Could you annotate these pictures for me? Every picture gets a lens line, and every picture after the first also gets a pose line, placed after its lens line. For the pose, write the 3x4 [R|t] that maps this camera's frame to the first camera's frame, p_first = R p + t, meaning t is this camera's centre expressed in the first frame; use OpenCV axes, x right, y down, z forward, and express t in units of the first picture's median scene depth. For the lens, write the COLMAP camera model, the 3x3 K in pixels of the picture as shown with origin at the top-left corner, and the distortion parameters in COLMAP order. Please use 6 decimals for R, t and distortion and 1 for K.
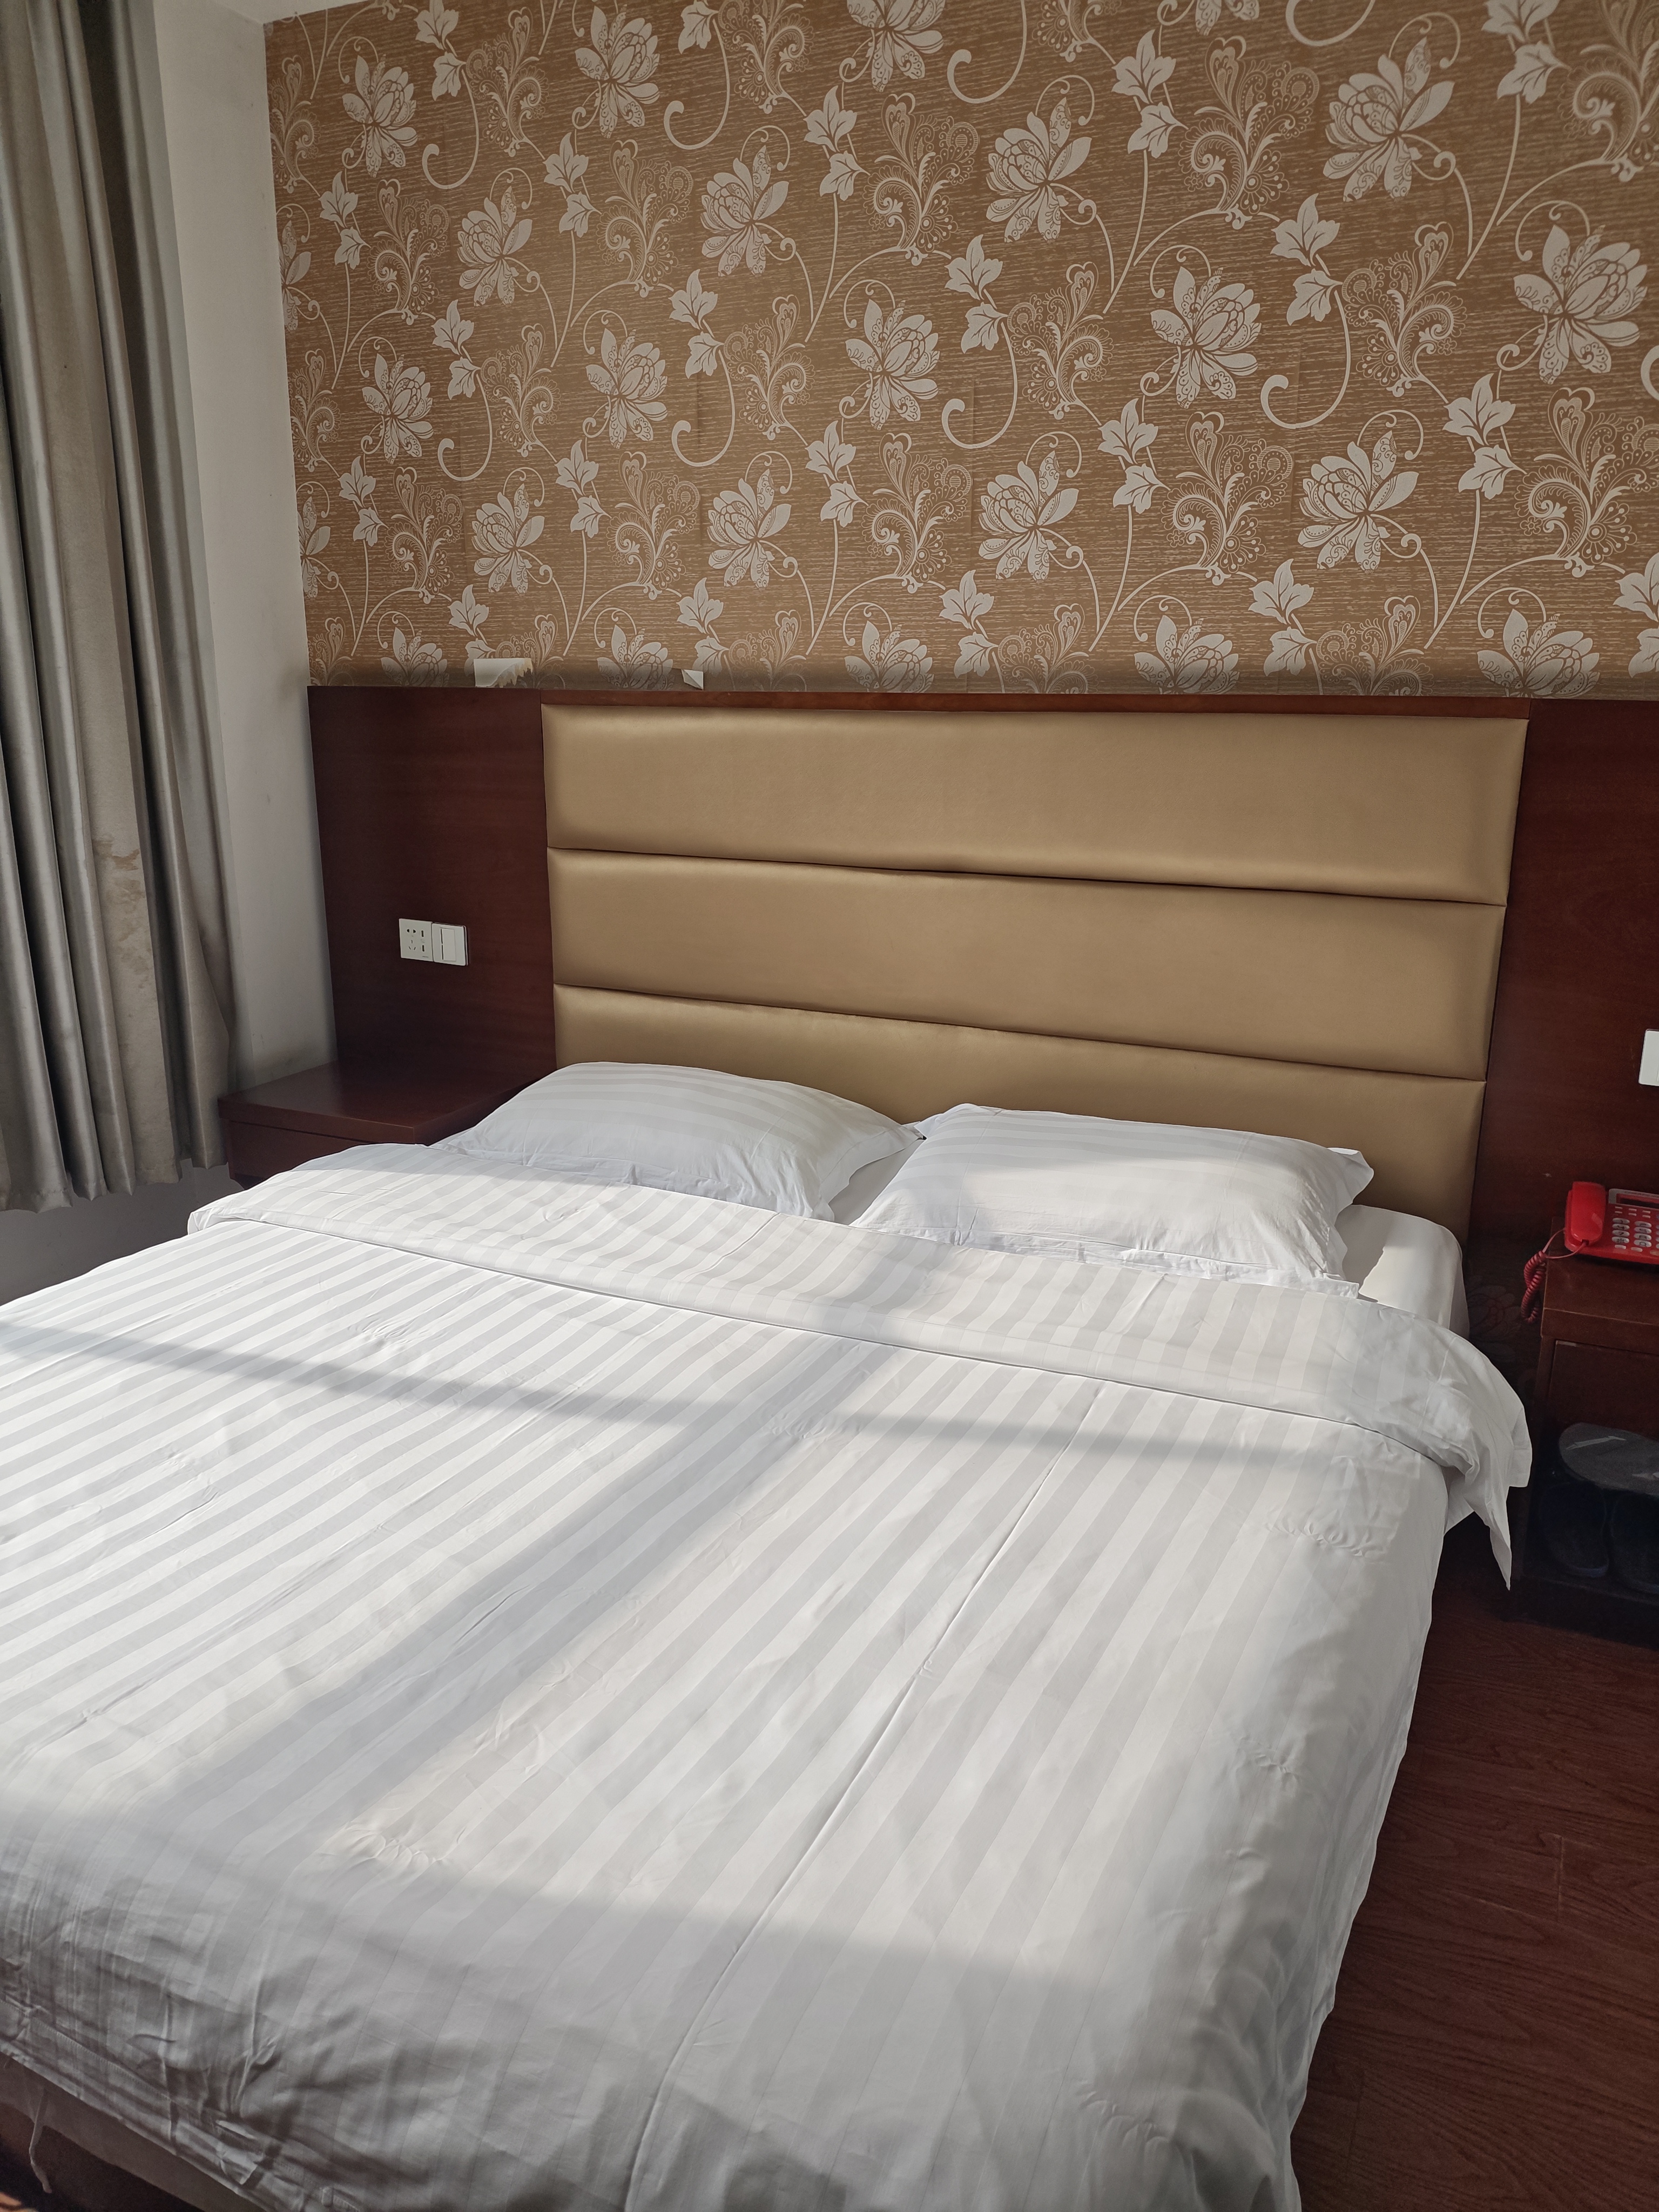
lens RADIAL K [[1627.9, 0, 878.0], [0, 1627.9, 1130.4], [0, 0, 1]] dist [0.079258, -0.184558]
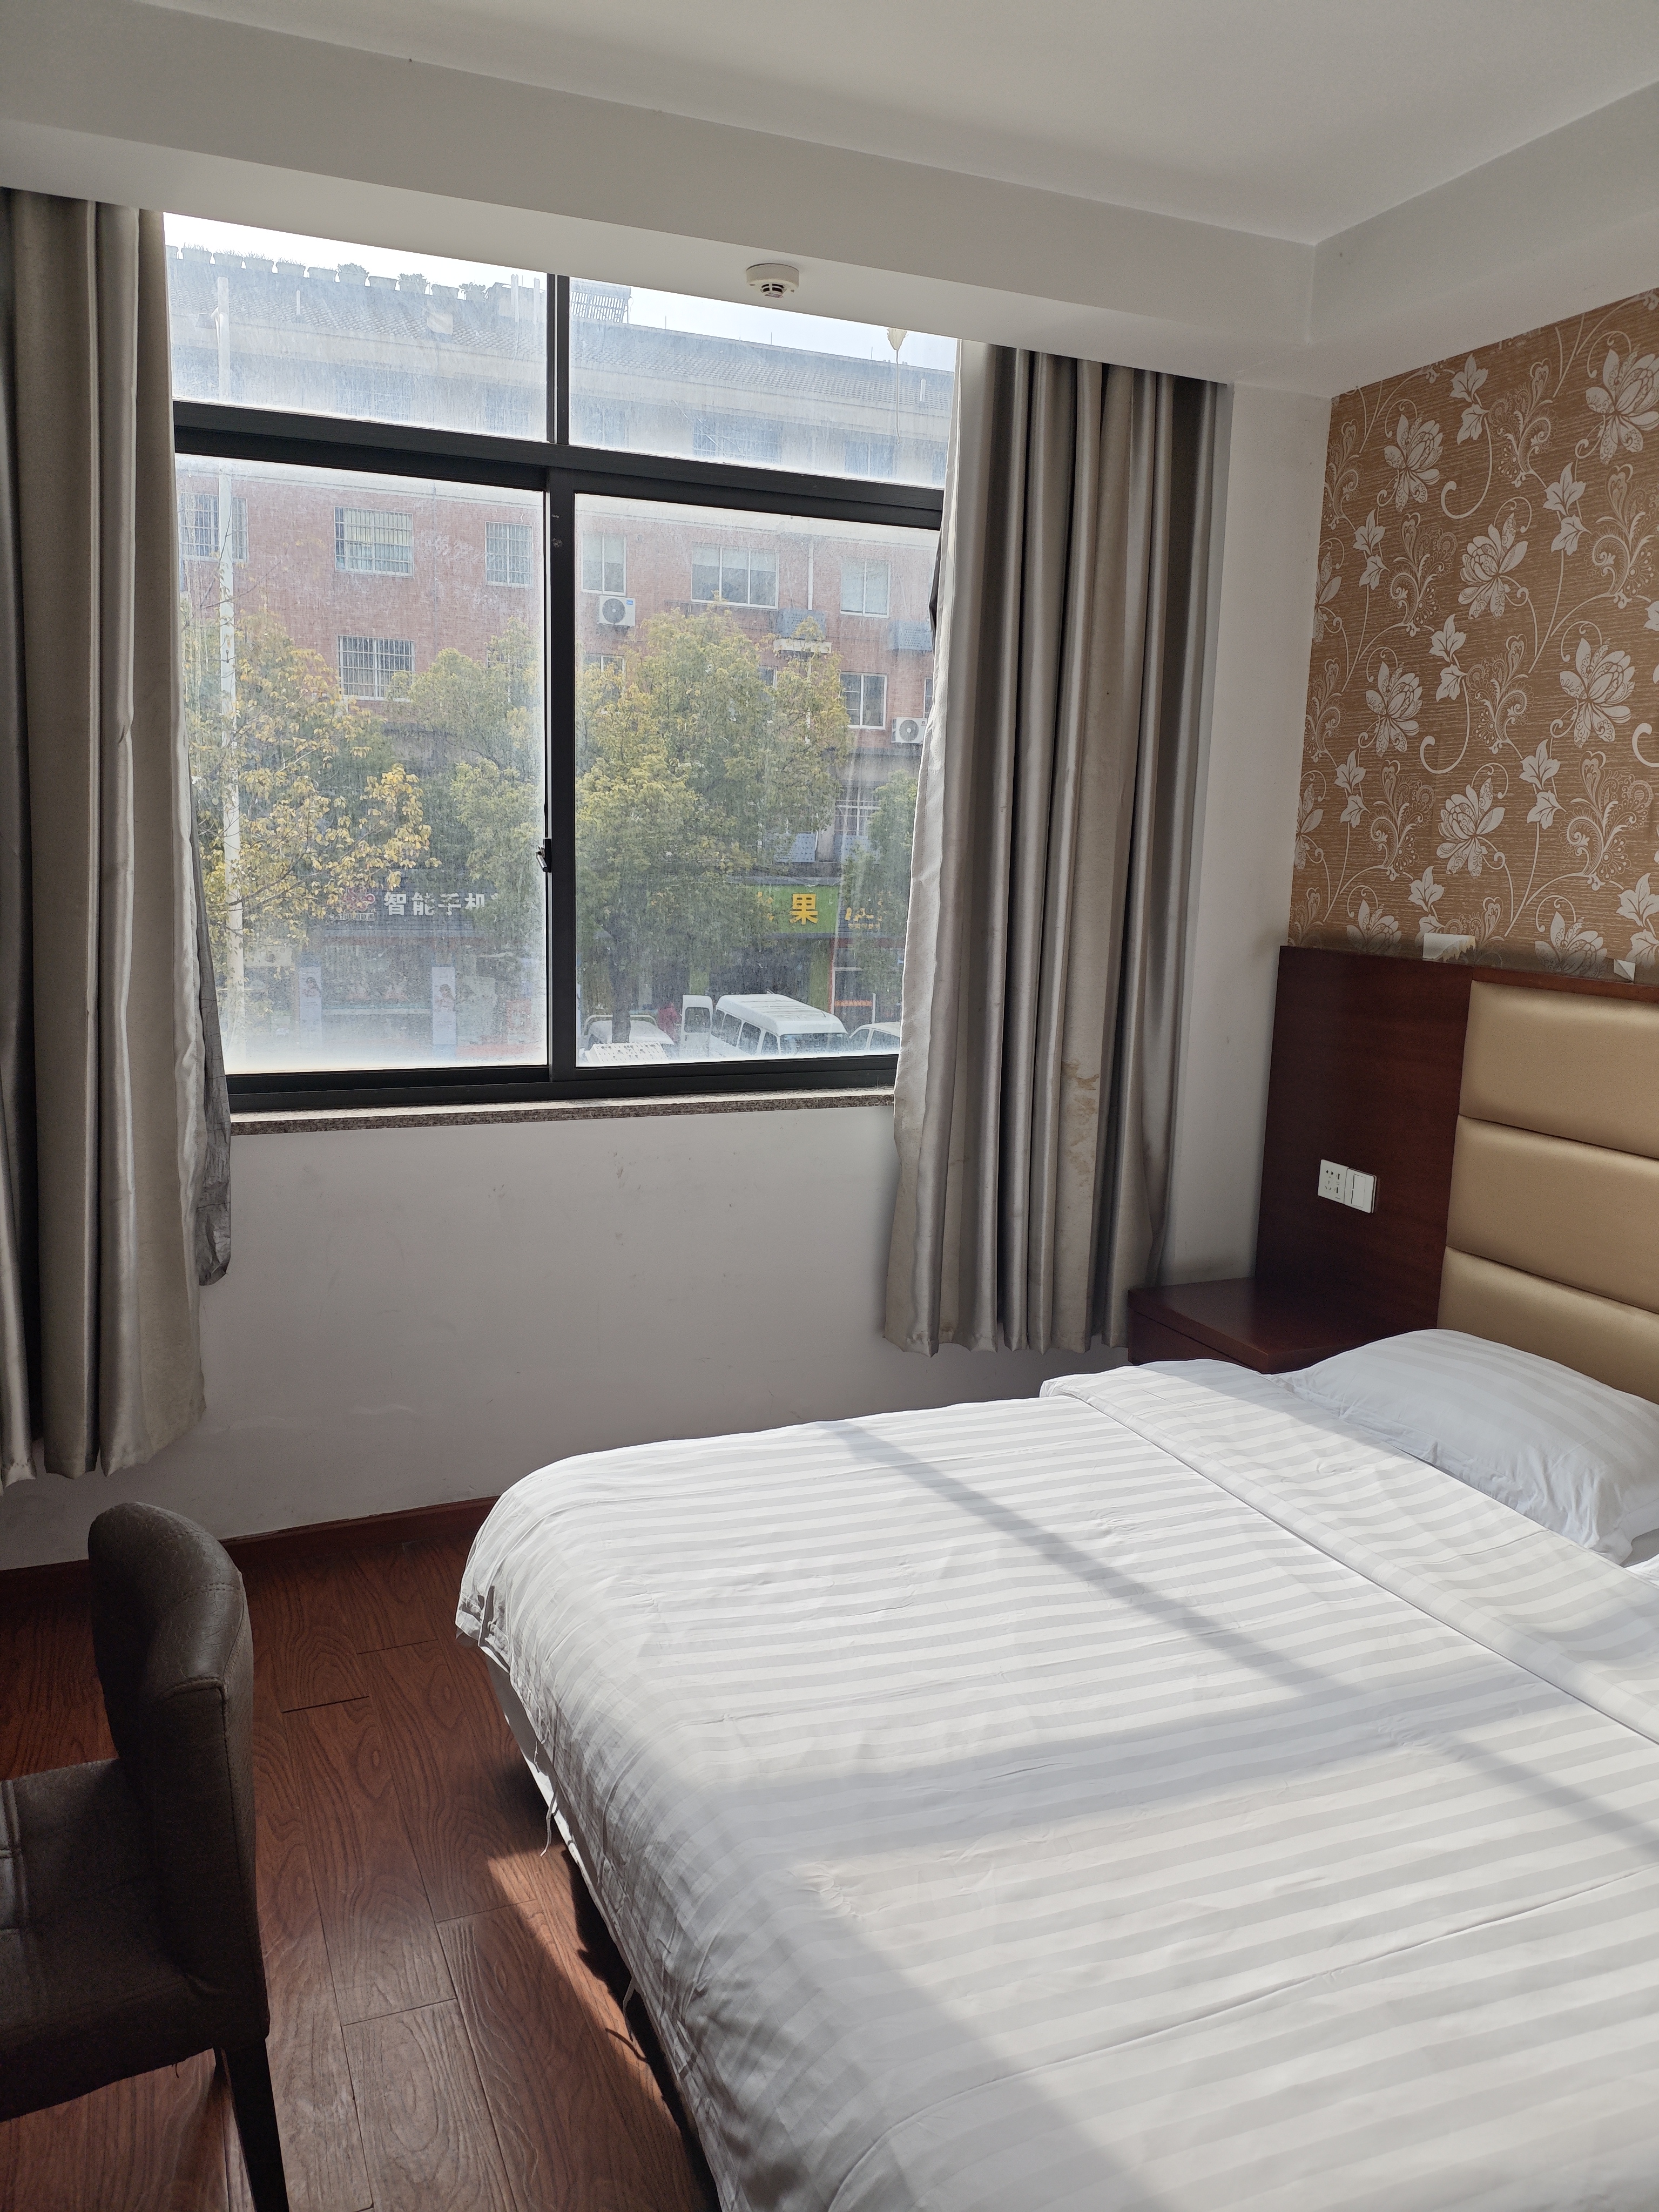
lens RADIAL K [[1740.3, 0, 829.5], [0, 1740.3, 1106.0], [0, 0, 1]] dist [0.091989, -0.310997]
pose [[0.729460, 0.136168, -0.670333, 0.294792], [-0.214888, 0.975990, -0.035585, -0.067132], [0.649393, 0.170005, 0.741206, -0.079890]]
